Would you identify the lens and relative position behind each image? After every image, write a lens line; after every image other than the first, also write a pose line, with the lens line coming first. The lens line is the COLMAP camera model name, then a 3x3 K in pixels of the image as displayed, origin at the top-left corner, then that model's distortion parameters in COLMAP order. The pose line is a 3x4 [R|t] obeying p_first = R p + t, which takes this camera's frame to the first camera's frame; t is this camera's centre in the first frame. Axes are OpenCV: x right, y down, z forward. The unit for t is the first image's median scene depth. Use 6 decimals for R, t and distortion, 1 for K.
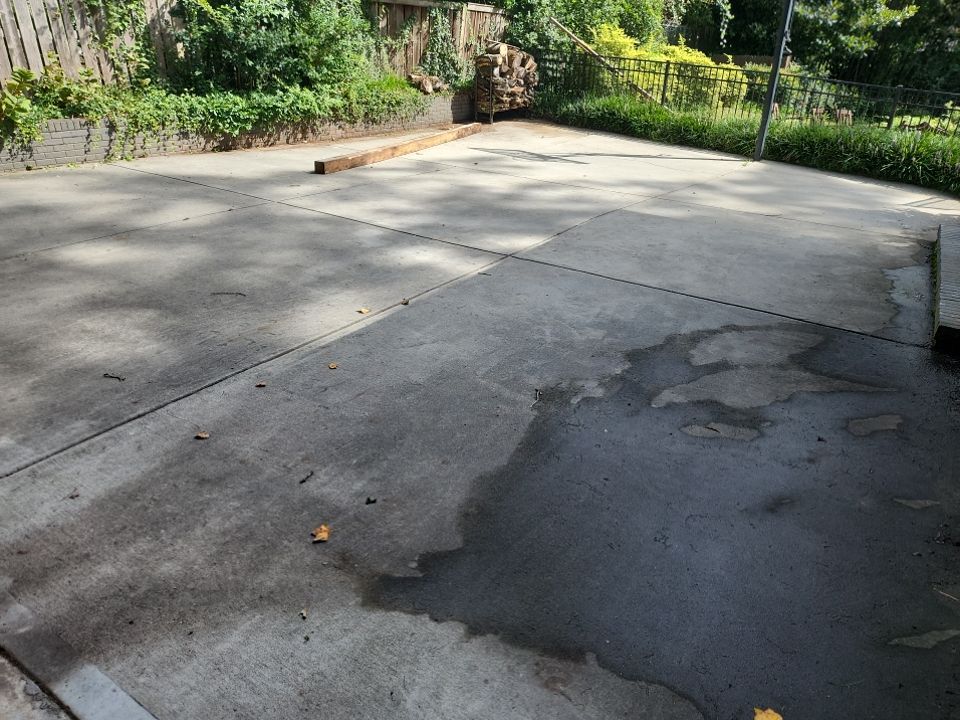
lens RADIAL K [[663.8, 0, 480.0], [0, 663.8, 360.0], [0, 0, 1]] dist [0.075390, -0.074332]
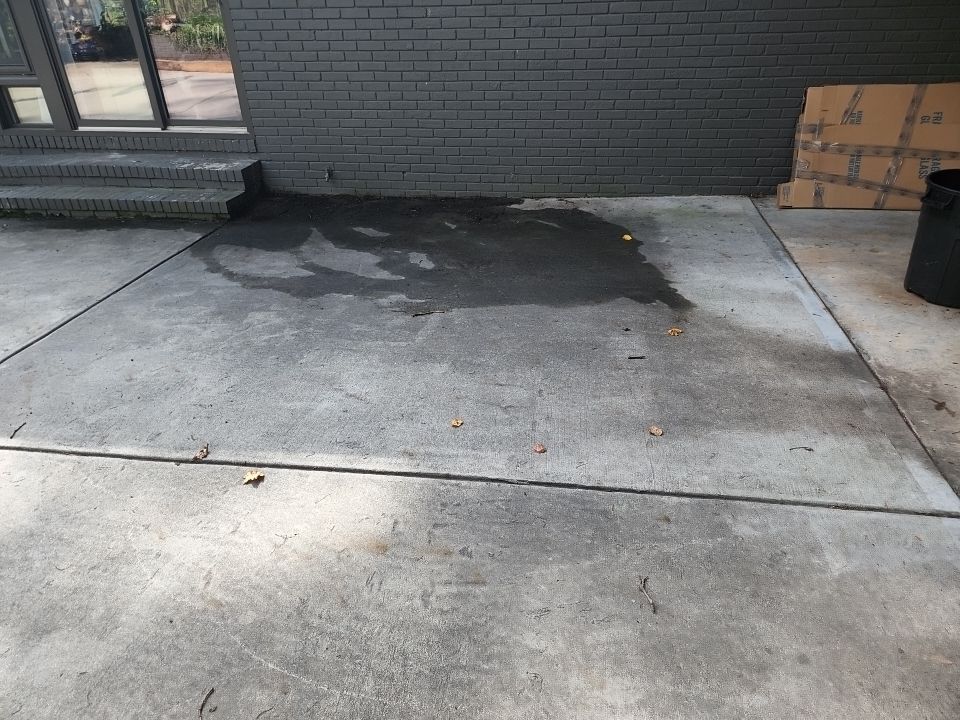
lens RADIAL K [[663.8, 0, 480.0], [0, 663.8, 360.0], [0, 0, 1]] dist [0.075390, -0.074332]
pose [[-0.436494, -0.454470, 0.776486, -0.946383], [0.395776, 0.678064, 0.619347, -0.605862], [-0.807982, 0.577655, -0.116103, 1.197853]]
